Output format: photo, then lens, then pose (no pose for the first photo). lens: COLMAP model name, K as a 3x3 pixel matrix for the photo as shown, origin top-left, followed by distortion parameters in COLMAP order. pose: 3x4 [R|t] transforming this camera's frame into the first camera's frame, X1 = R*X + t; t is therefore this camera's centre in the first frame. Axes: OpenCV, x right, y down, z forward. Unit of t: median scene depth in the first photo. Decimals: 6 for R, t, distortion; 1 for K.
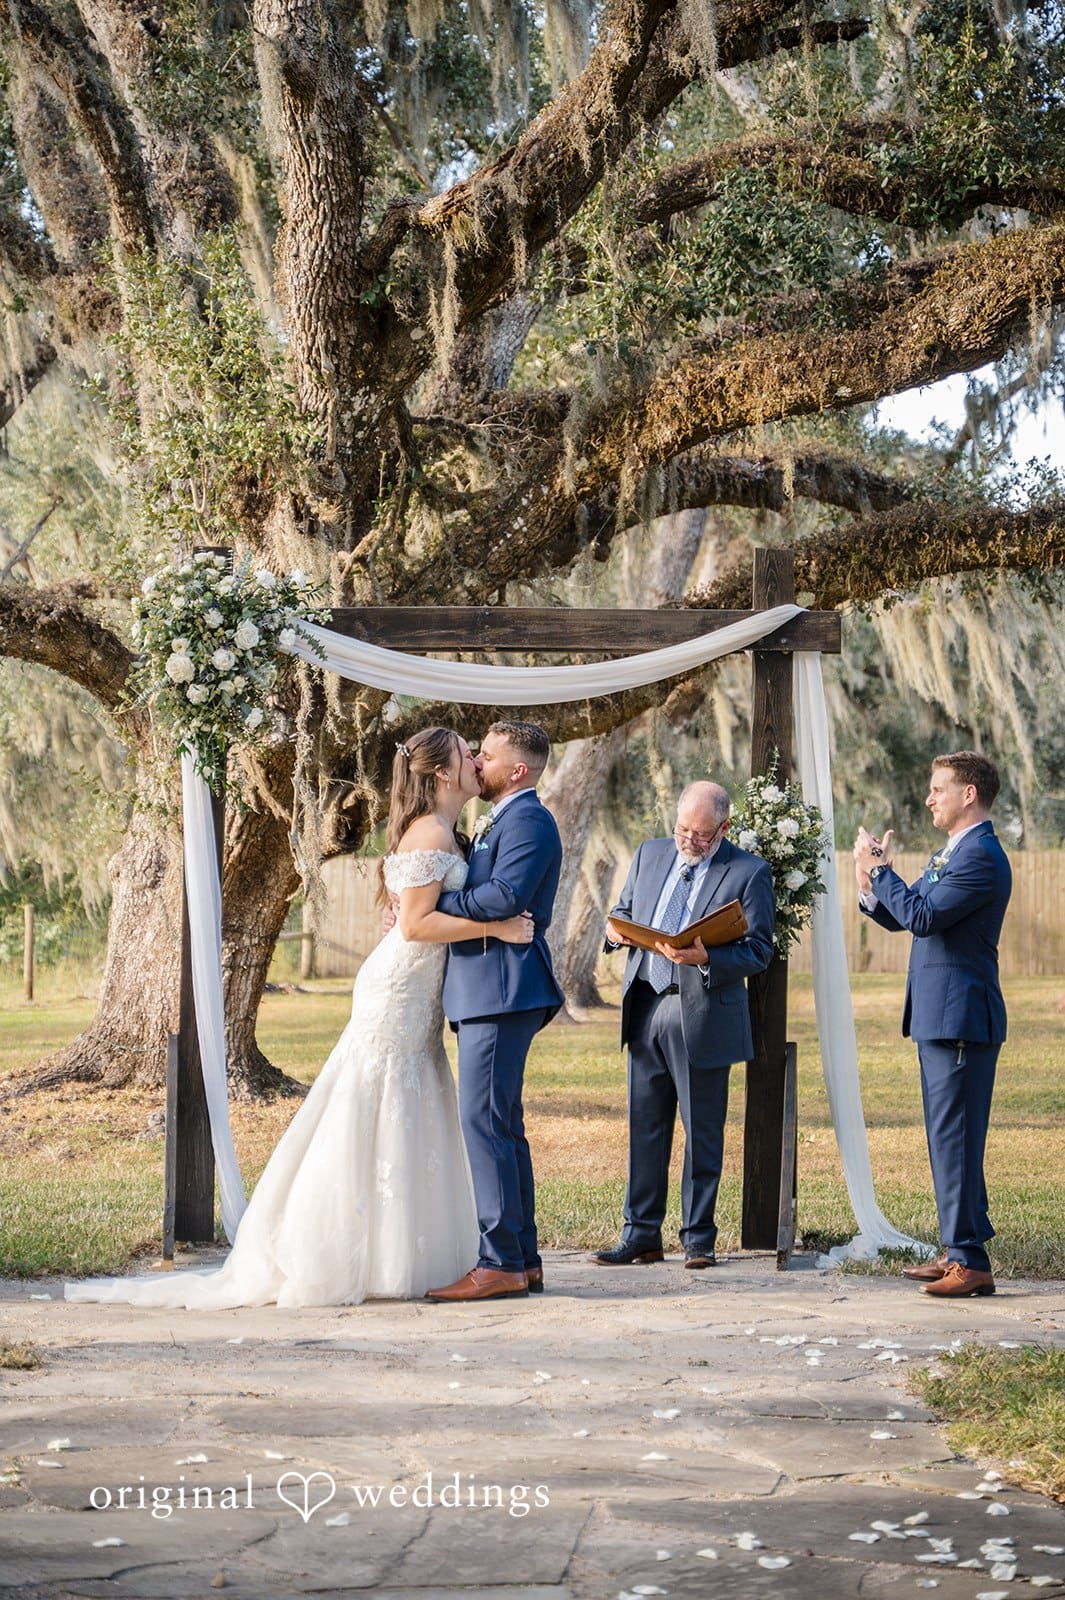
lens RADIAL K [[3927.2, 0, 532.5], [0, 3927.2, 800.0], [0, 0, 1]] dist [0.004892, -0.473684]
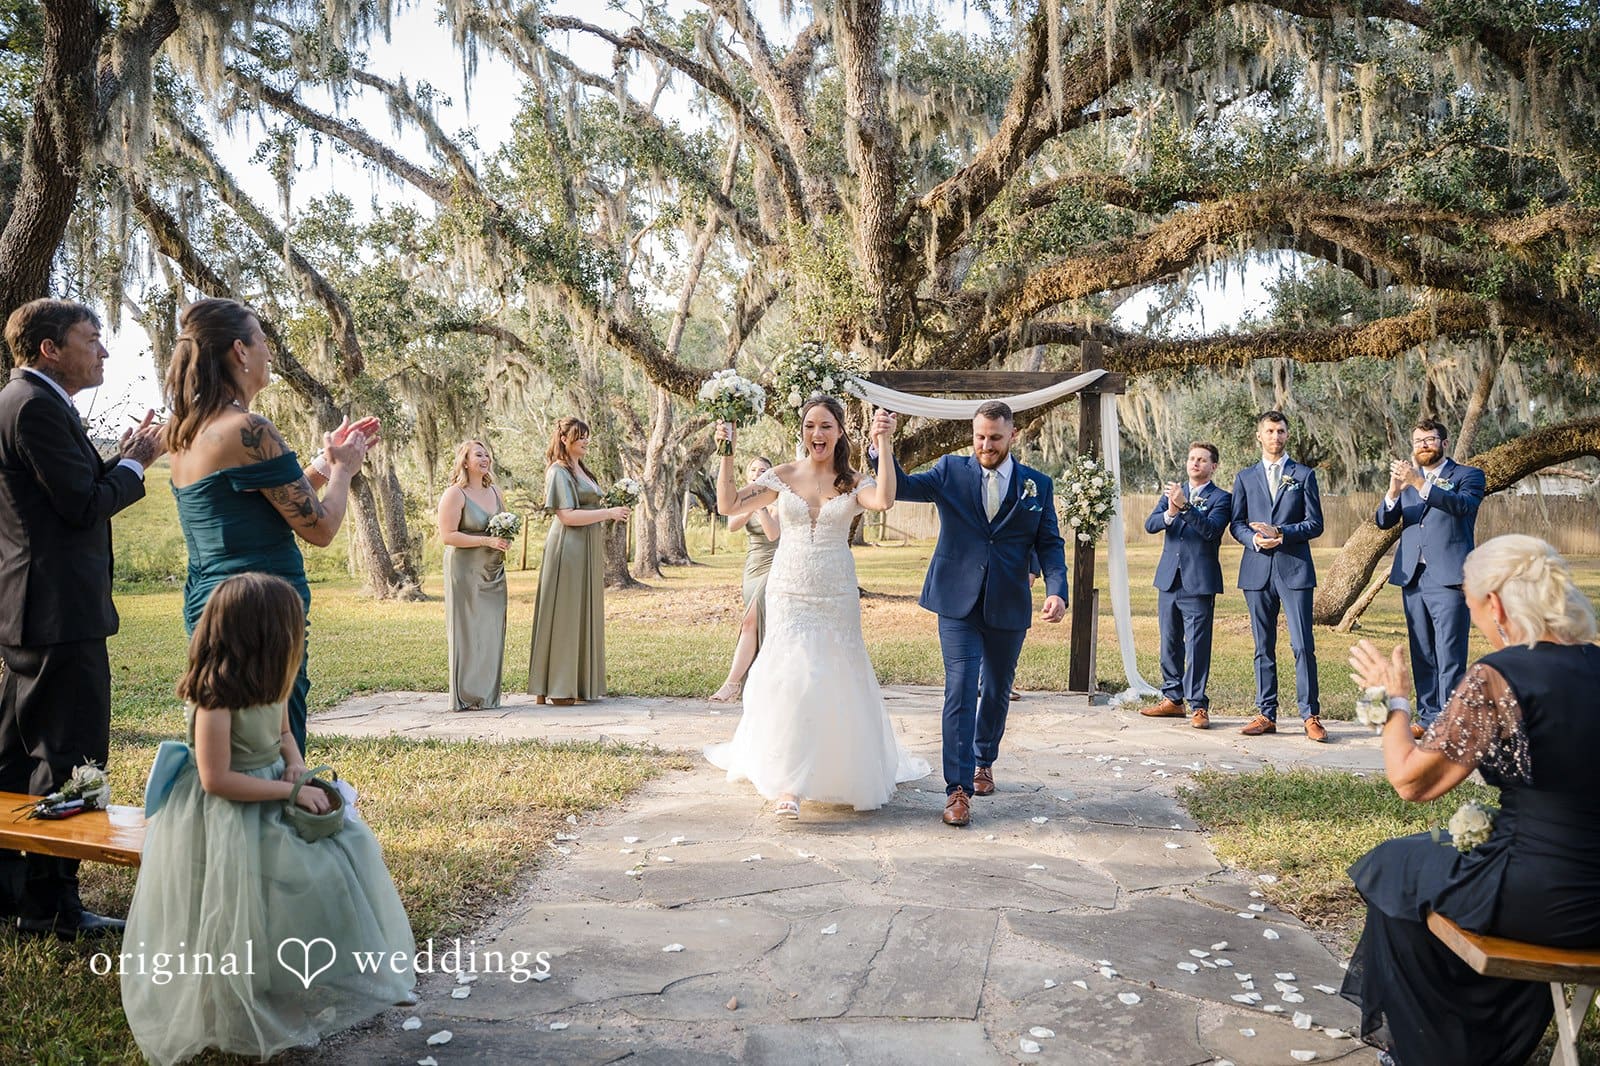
lens RADIAL K [[1302.8, 0, 821.6], [0, 1302.8, 534.0], [0, 0, 1]] dist [-0.005675, -0.001543]
pose [[0.993537, 0.016541, -0.112293, 0.000781], [-0.011453, 0.998885, 0.045809, 0.003868], [0.112925, -0.044227, 0.992619, 0.260119]]
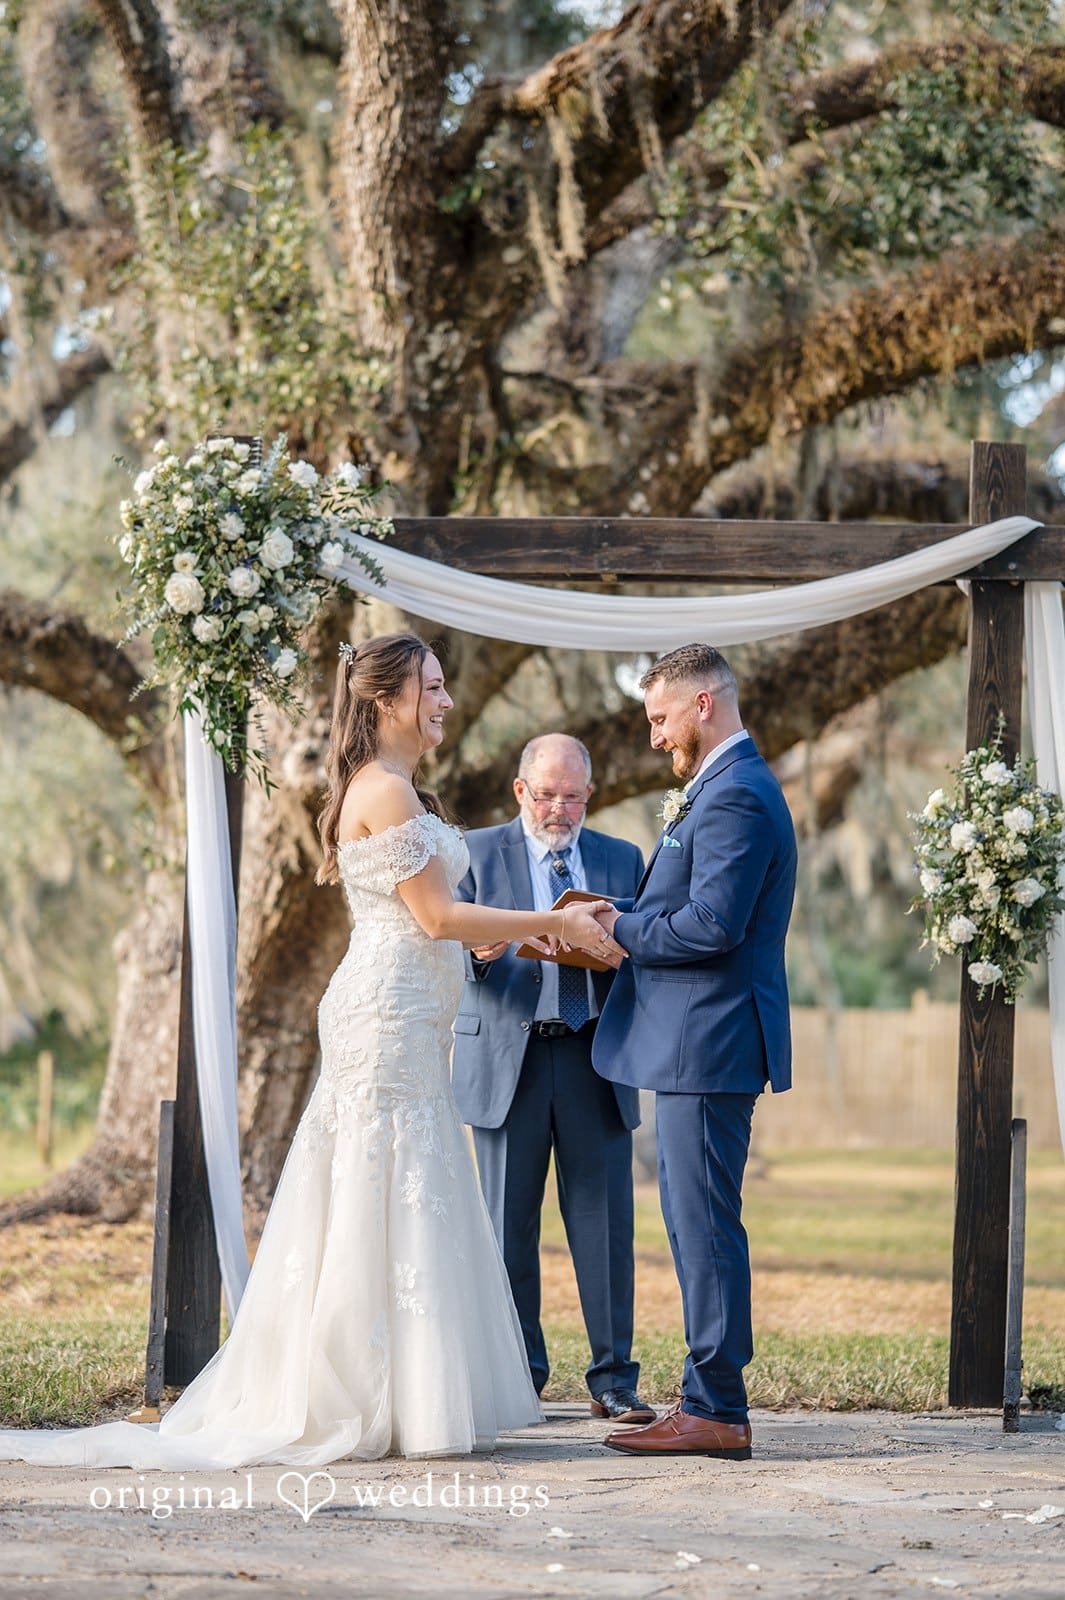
lens RADIAL K [[4072.4, 0, 572.3], [0, 4072.4, 800.7], [0, 0, 1]] dist [-0.009749, -0.282510]
pose [[0.999865, 0.011219, -0.011970, -0.006509], [-0.011894, 0.998256, -0.057822, 0.037840], [0.011300, 0.057957, 0.998255, 0.196687]]
